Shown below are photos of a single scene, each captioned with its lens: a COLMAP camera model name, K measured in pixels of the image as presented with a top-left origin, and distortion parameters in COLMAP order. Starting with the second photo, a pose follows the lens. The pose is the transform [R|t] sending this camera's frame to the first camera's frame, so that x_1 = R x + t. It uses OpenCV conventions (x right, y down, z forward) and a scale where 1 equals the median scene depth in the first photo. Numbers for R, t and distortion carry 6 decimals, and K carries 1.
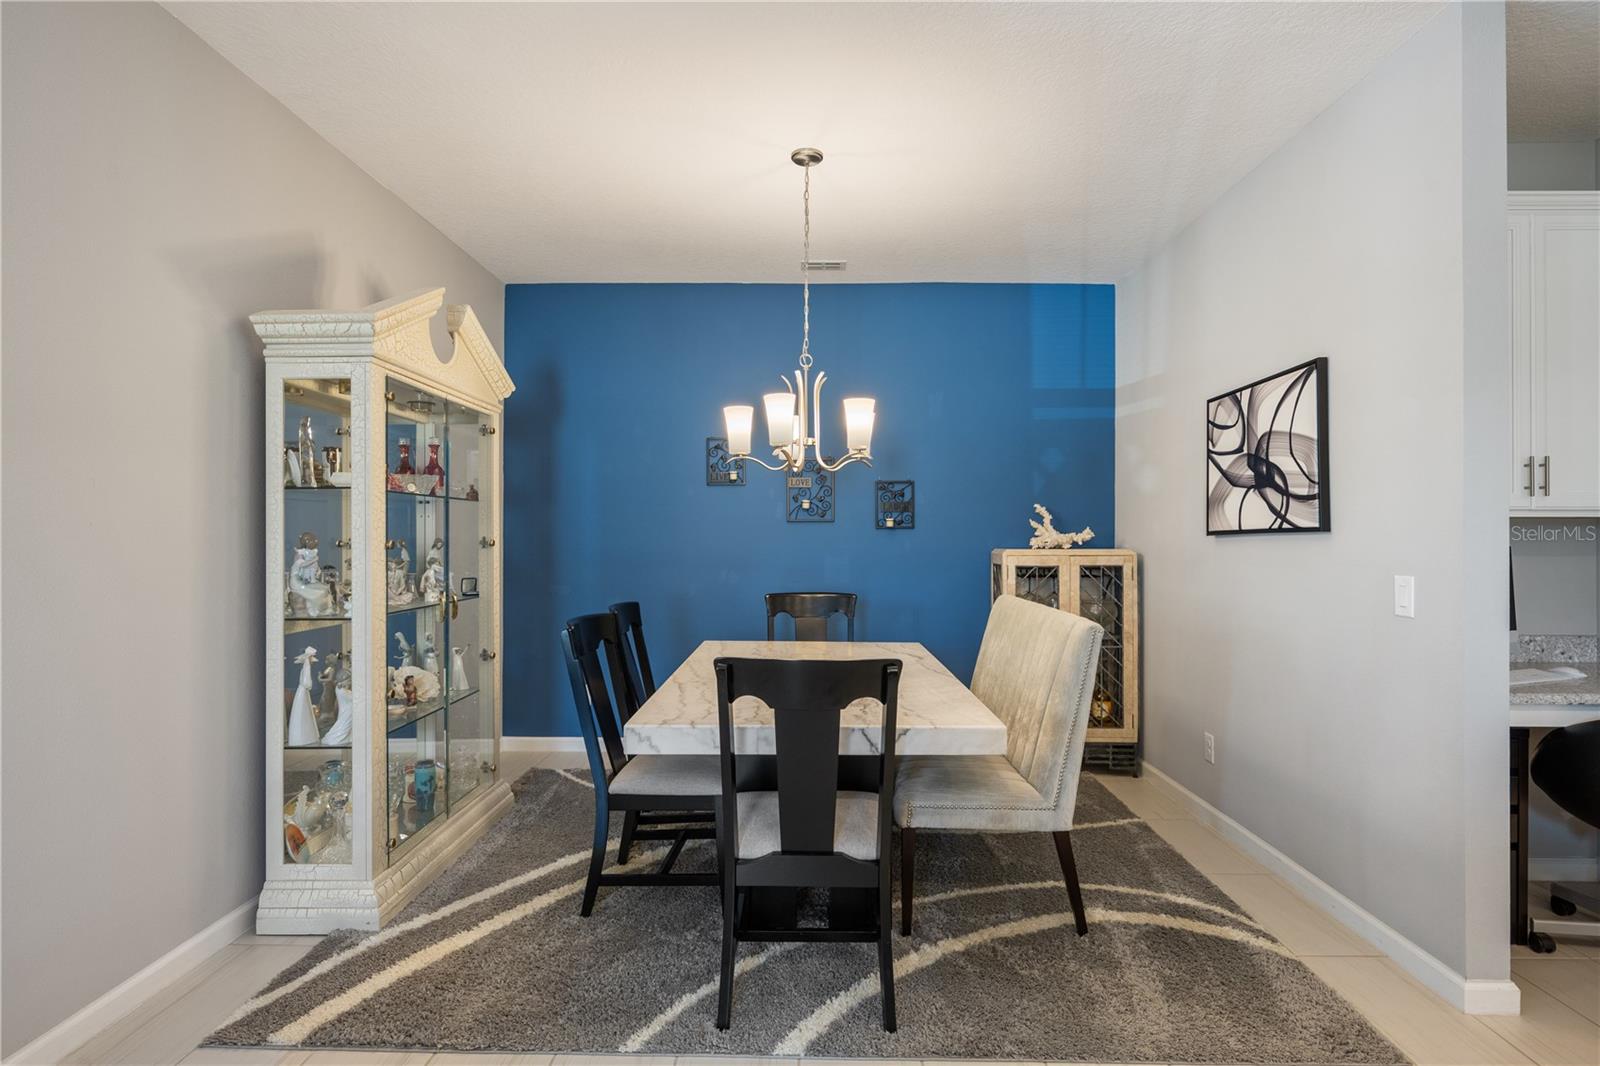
lens RADIAL K [[819.5, 0, 802.3], [0, 819.5, 530.3], [0, 0, 1]] dist [-0.001469, 0.001448]
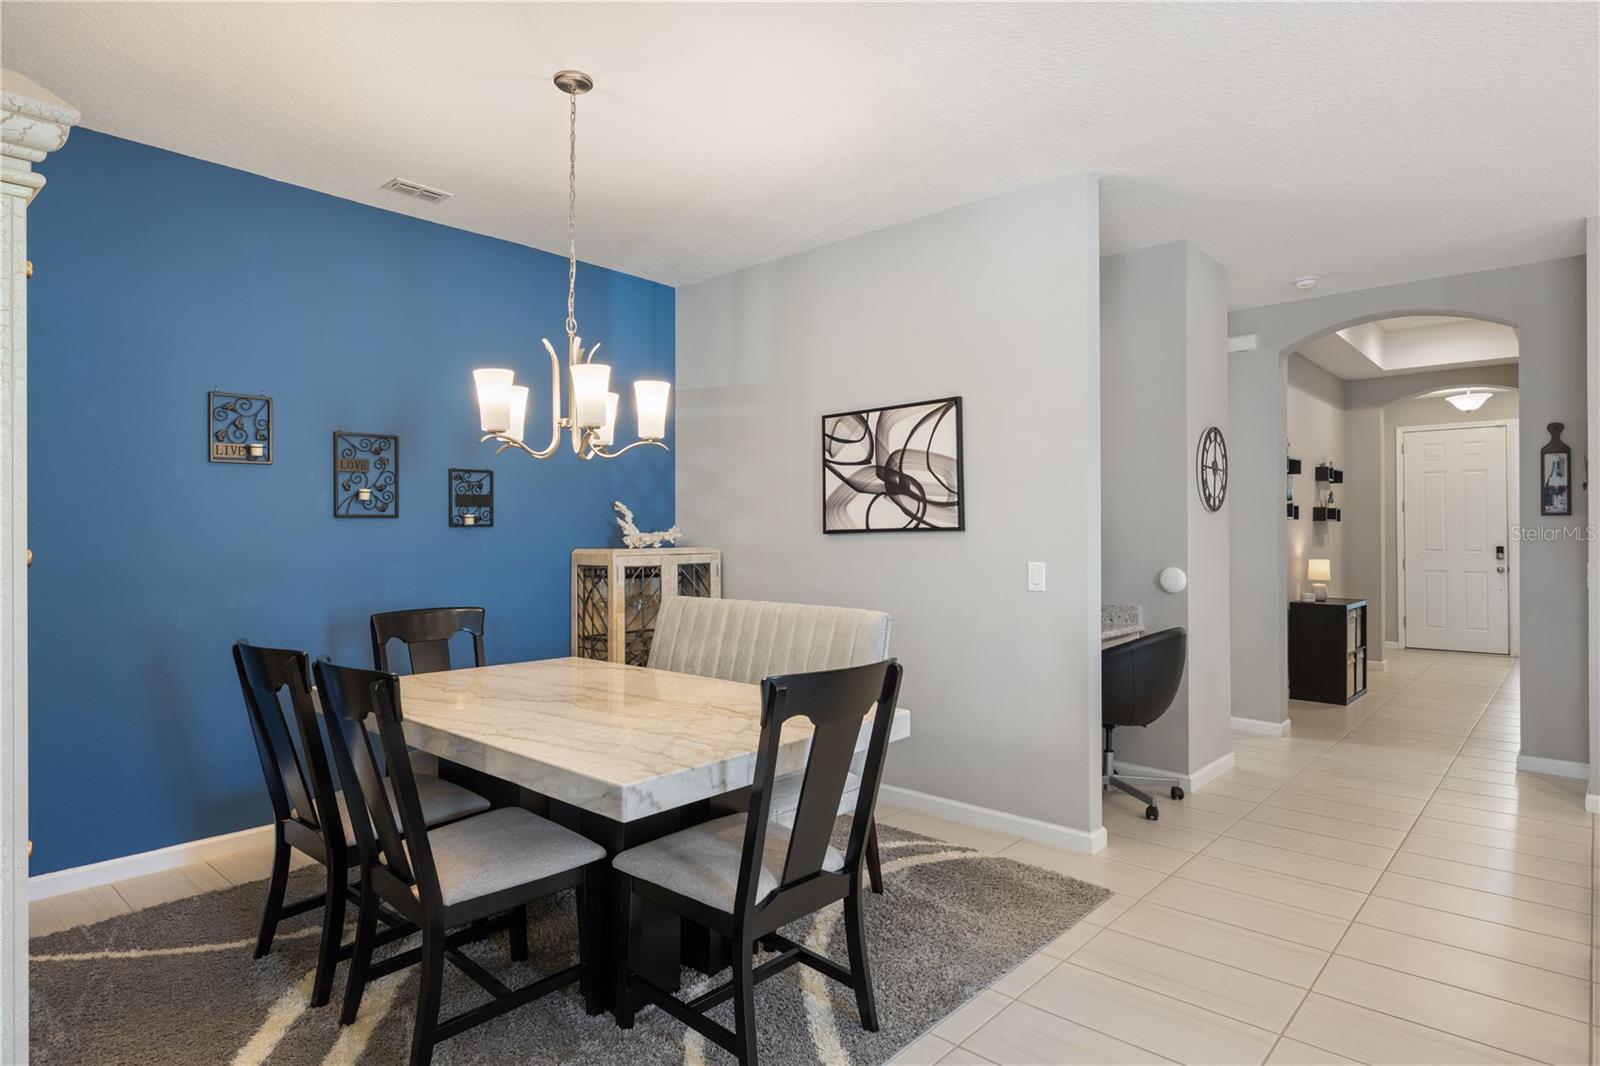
lens RADIAL K [[888.4, 0, 802.0], [0, 888.4, 522.7], [0, 0, 1]] dist [-0.000969, -0.001616]
pose [[0.659062, 0.005209, 0.752070, -0.512115], [-0.001739, 0.999984, -0.005402, -0.002721], [-0.752086, 0.002252, 0.659061, 0.226659]]
